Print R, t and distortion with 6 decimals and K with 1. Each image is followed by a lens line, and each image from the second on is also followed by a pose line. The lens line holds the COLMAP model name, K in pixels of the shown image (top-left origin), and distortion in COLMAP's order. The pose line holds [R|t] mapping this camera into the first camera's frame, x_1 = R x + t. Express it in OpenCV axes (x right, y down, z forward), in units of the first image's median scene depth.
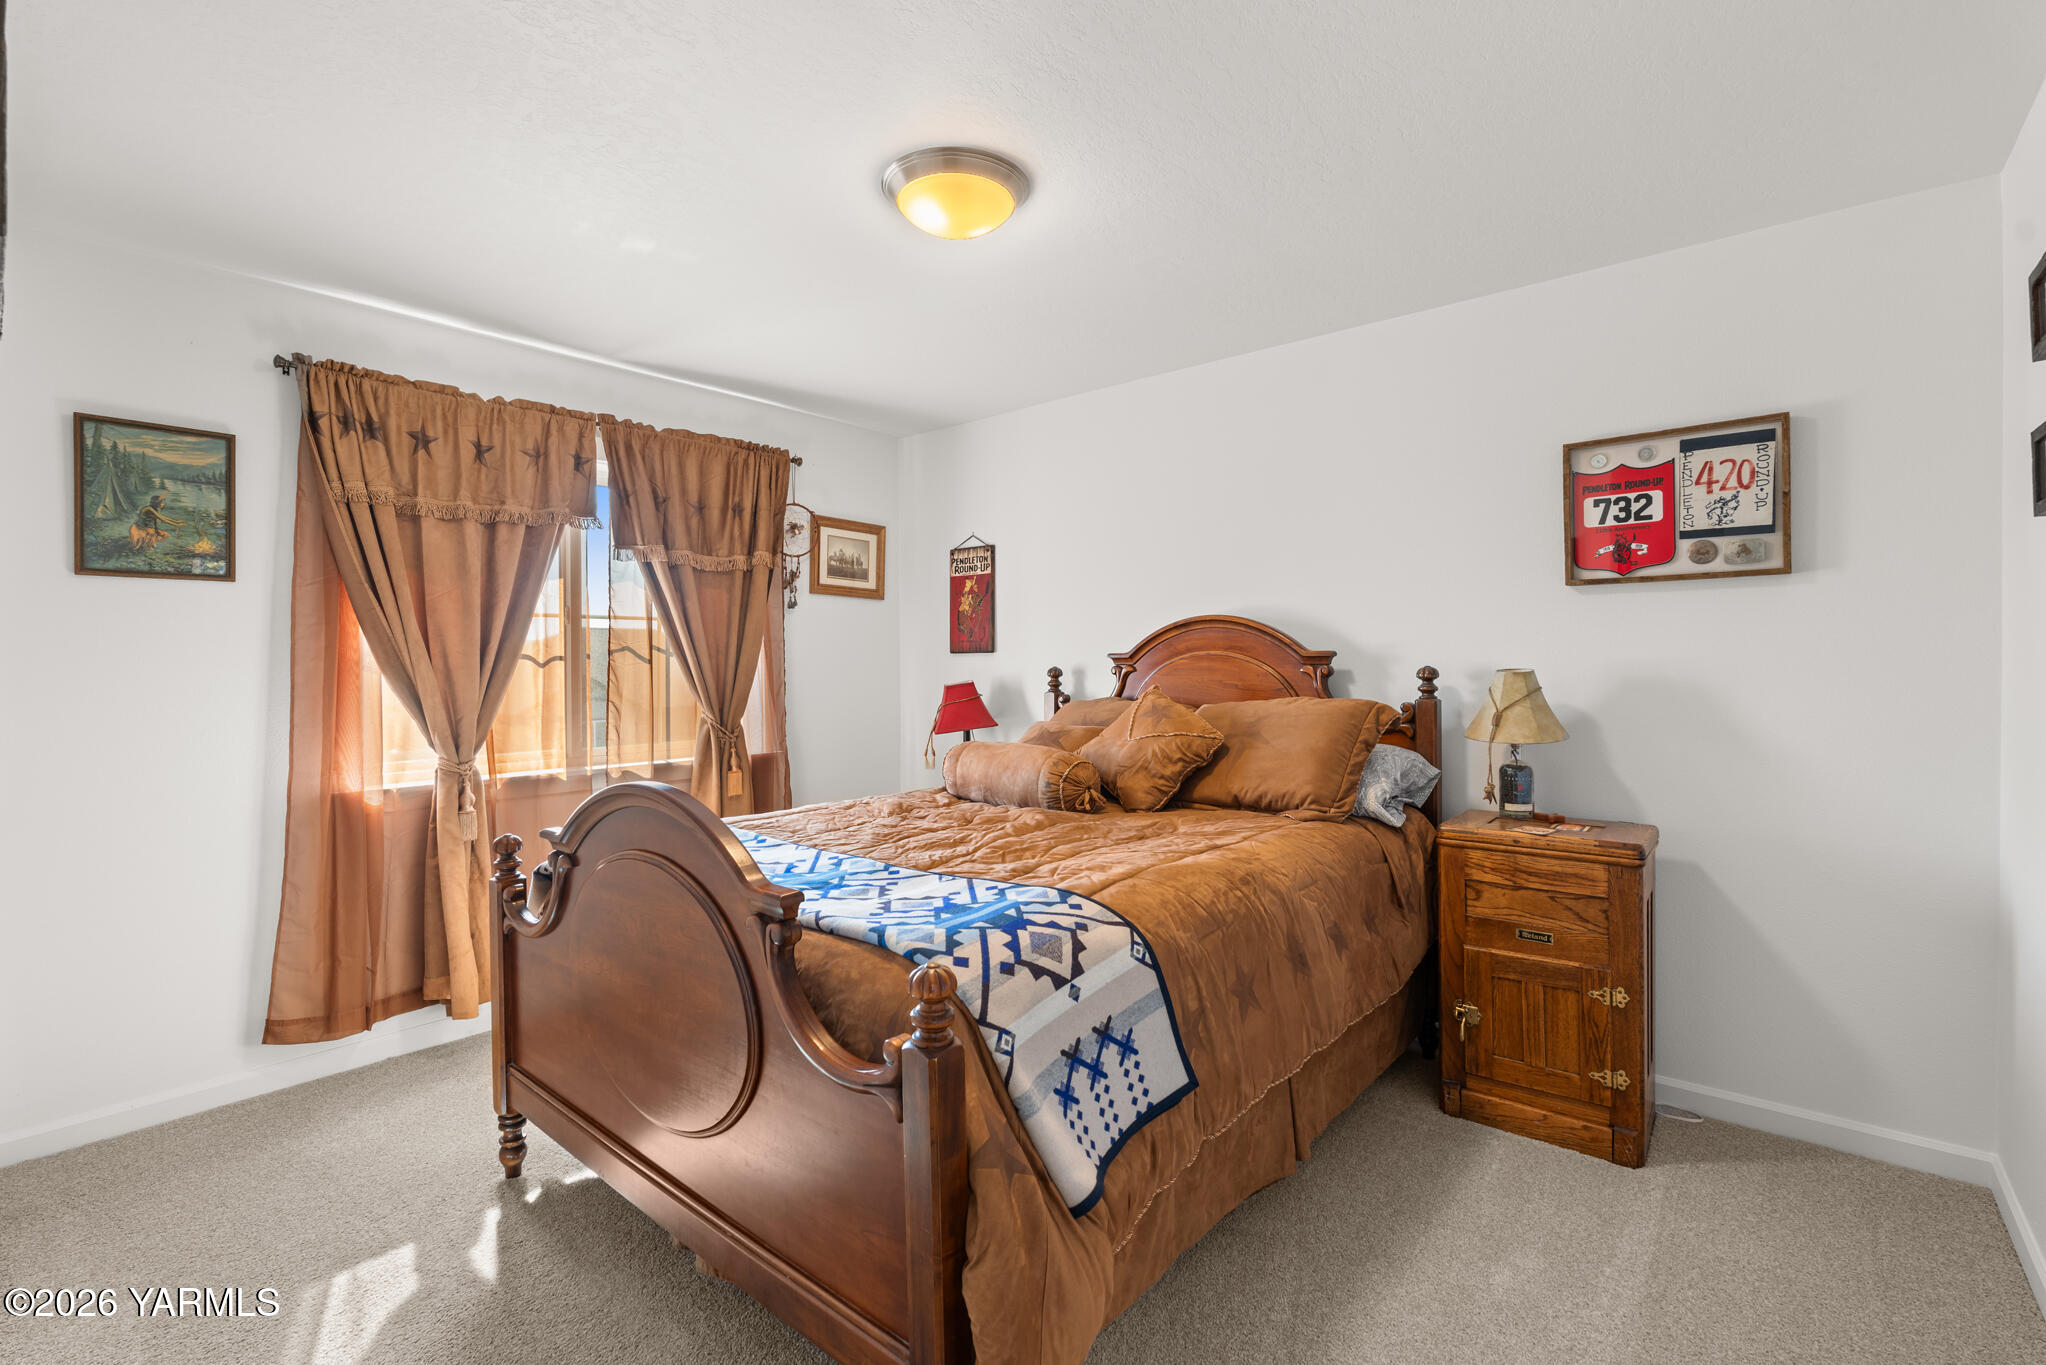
lens RADIAL K [[910.4, 0, 1027.3], [0, 910.4, 668.1], [0, 0, 1]] dist [-0.007376, 0.000514]
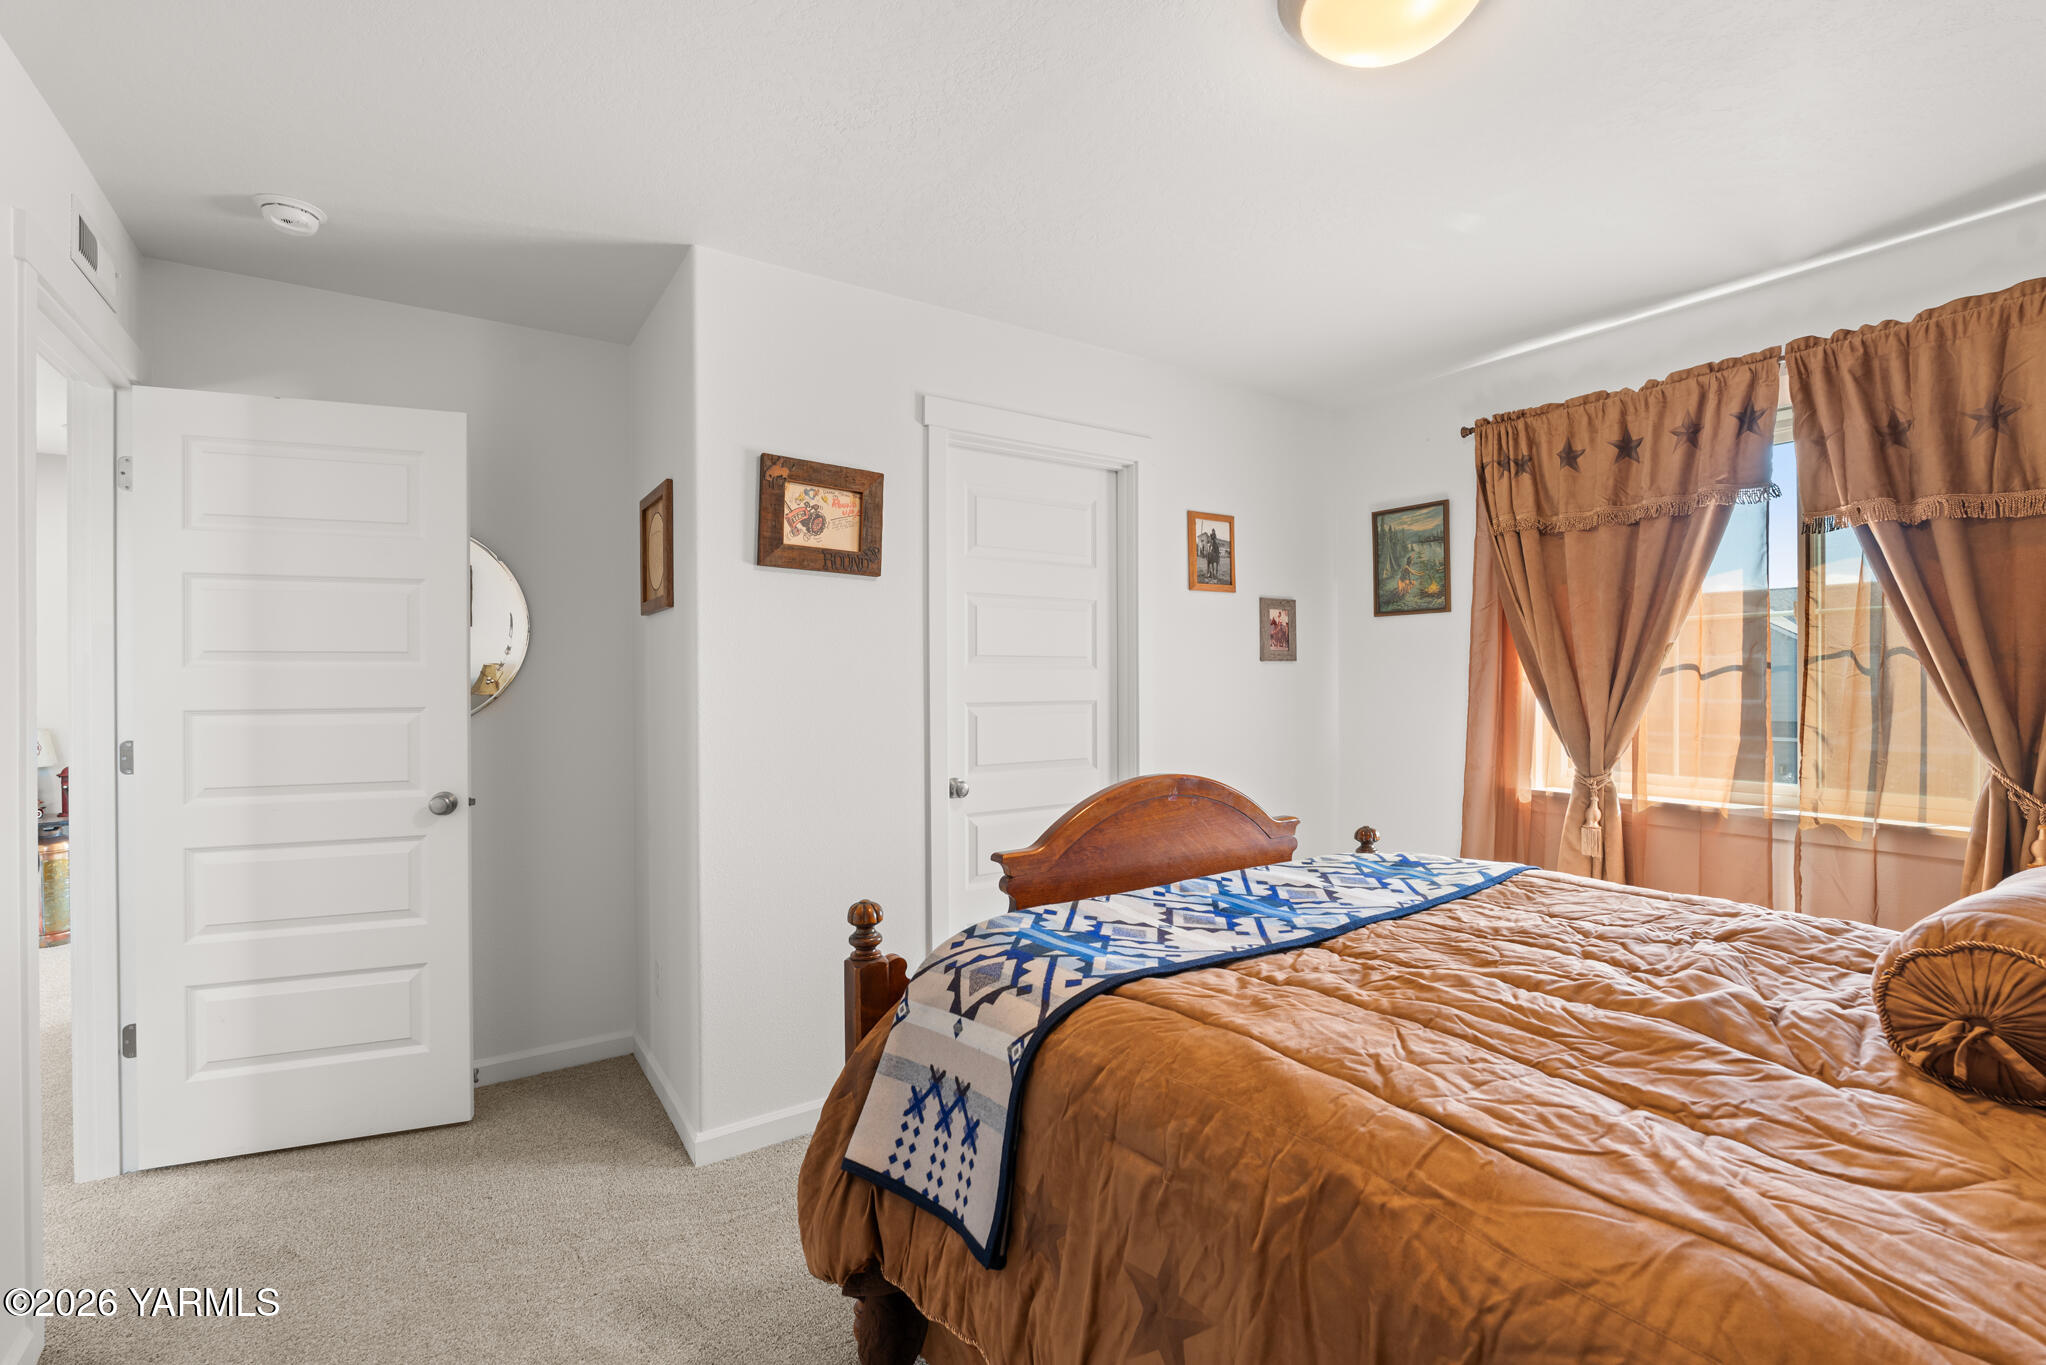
lens RADIAL K [[910.4, 0, 1027.9], [0, 910.4, 679.8], [0, 0, 1]] dist [-0.007376, 0.000514]
pose [[-0.269133, 0.008443, -0.963066, 0.536744], [-0.001597, 0.999956, 0.009213, -0.008590], [0.963102, 0.004017, -0.269108, 0.754043]]
